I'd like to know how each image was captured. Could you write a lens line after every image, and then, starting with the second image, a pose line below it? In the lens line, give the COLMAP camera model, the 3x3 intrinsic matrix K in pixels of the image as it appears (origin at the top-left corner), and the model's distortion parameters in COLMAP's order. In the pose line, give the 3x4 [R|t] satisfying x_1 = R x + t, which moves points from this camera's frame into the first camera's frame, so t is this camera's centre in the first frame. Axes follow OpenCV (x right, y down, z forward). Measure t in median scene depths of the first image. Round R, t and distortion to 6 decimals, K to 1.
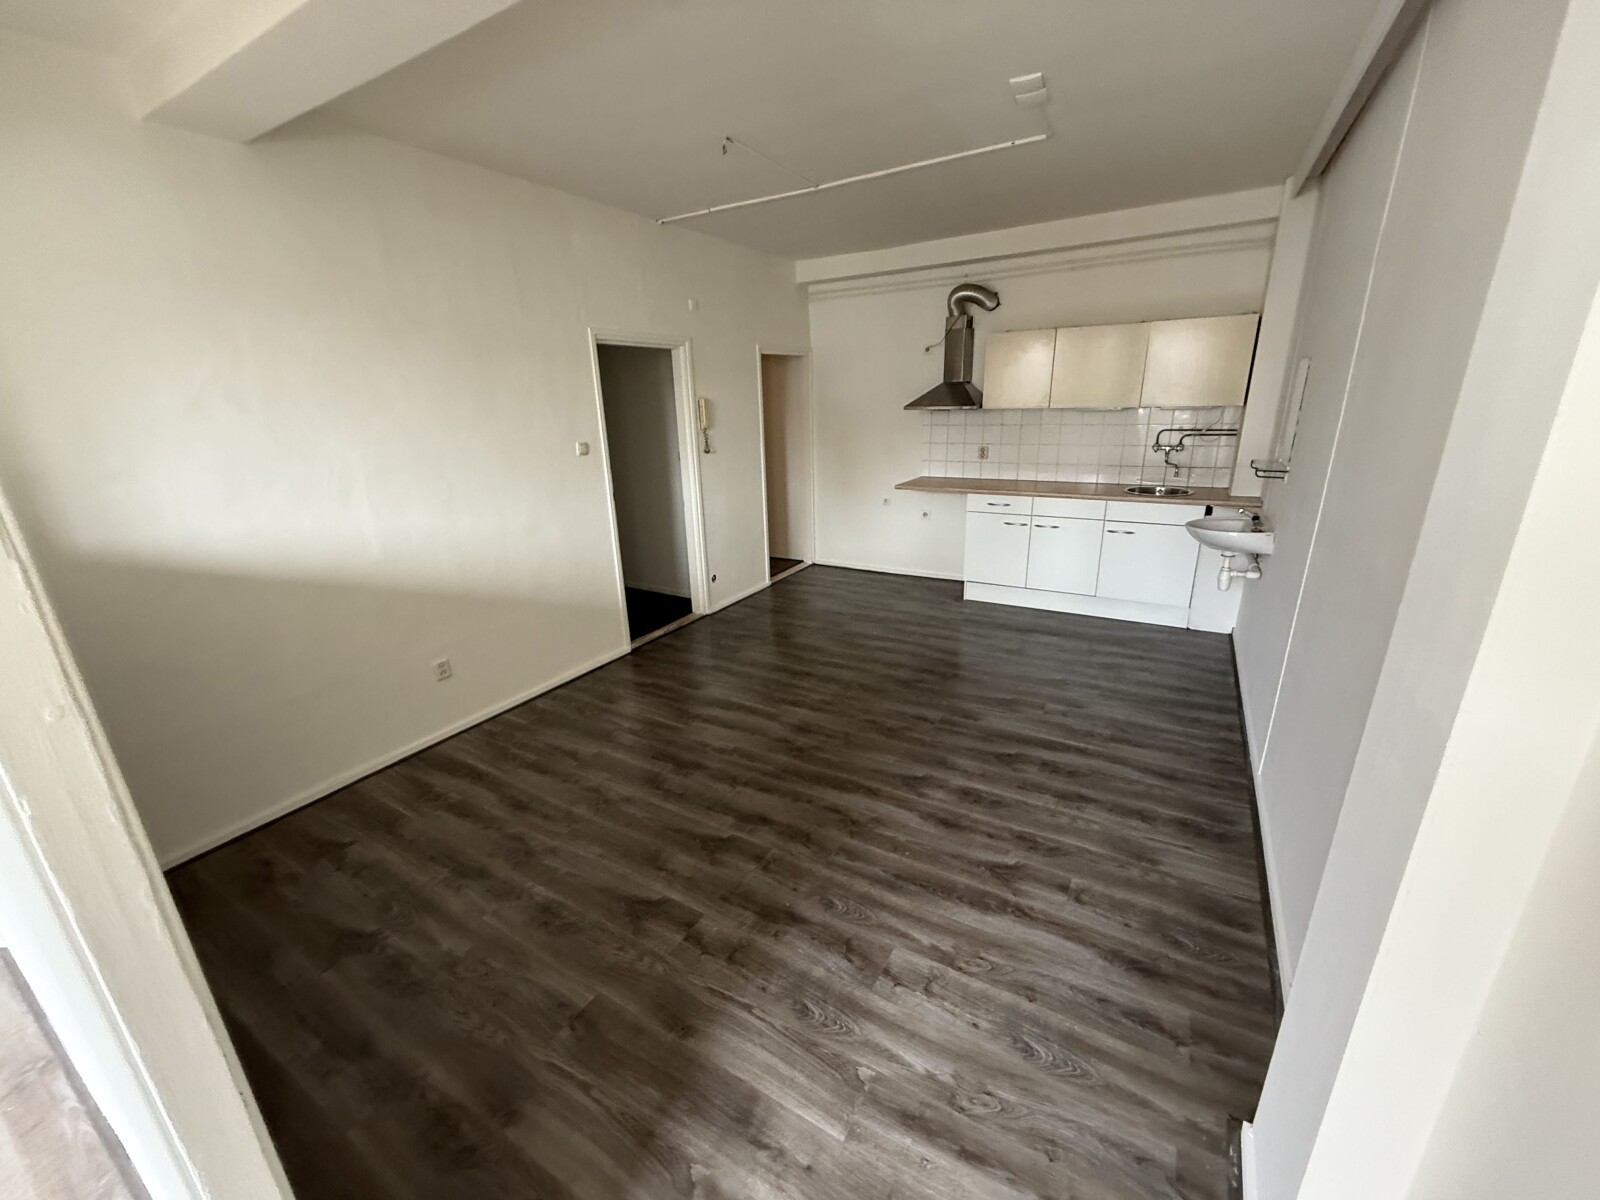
lens RADIAL K [[638.8, 0, 794.4], [0, 638.8, 601.7], [0, 0, 1]] dist [0.001370, 0.000028]
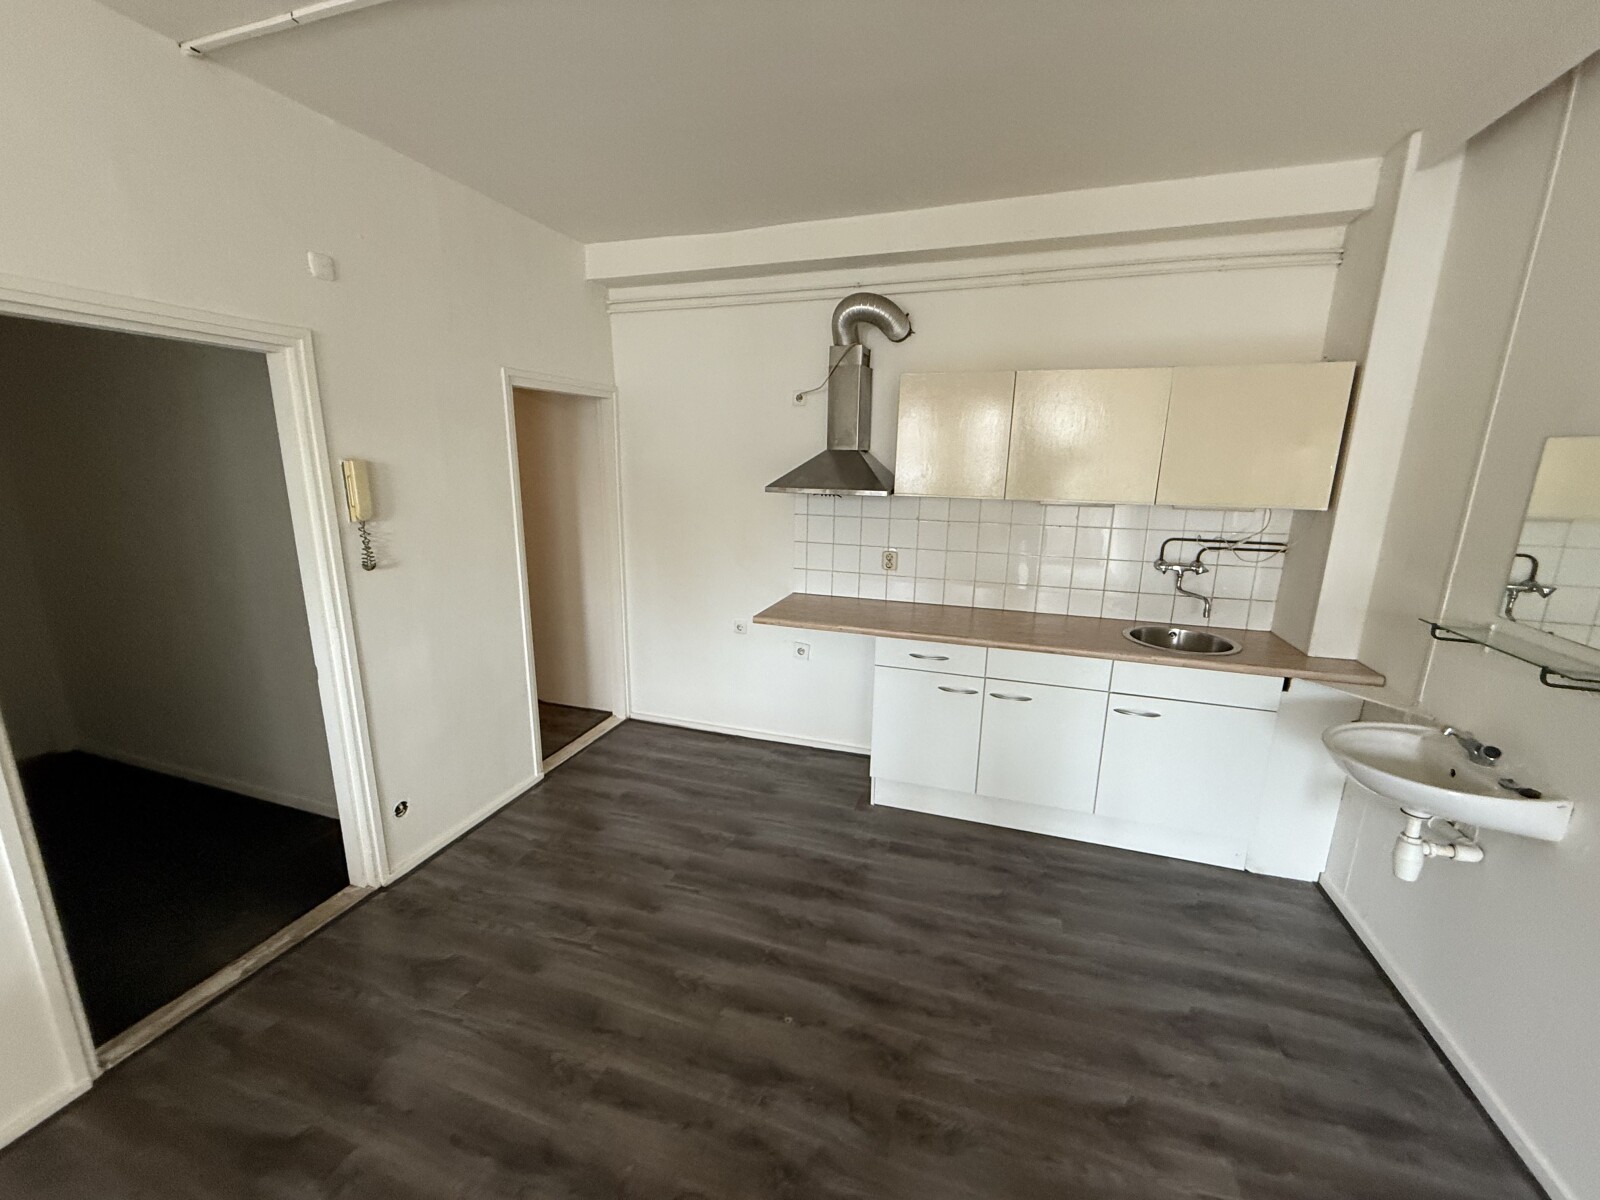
lens RADIAL K [[638.8, 0, 794.4], [0, 638.8, 601.7], [0, 0, 1]] dist [0.001370, 0.000028]
pose [[0.975754, -0.006835, 0.218764, 0.069896], [0.026777, 0.995732, -0.088325, -0.151288], [-0.217227, 0.092041, 0.971772, 0.443788]]
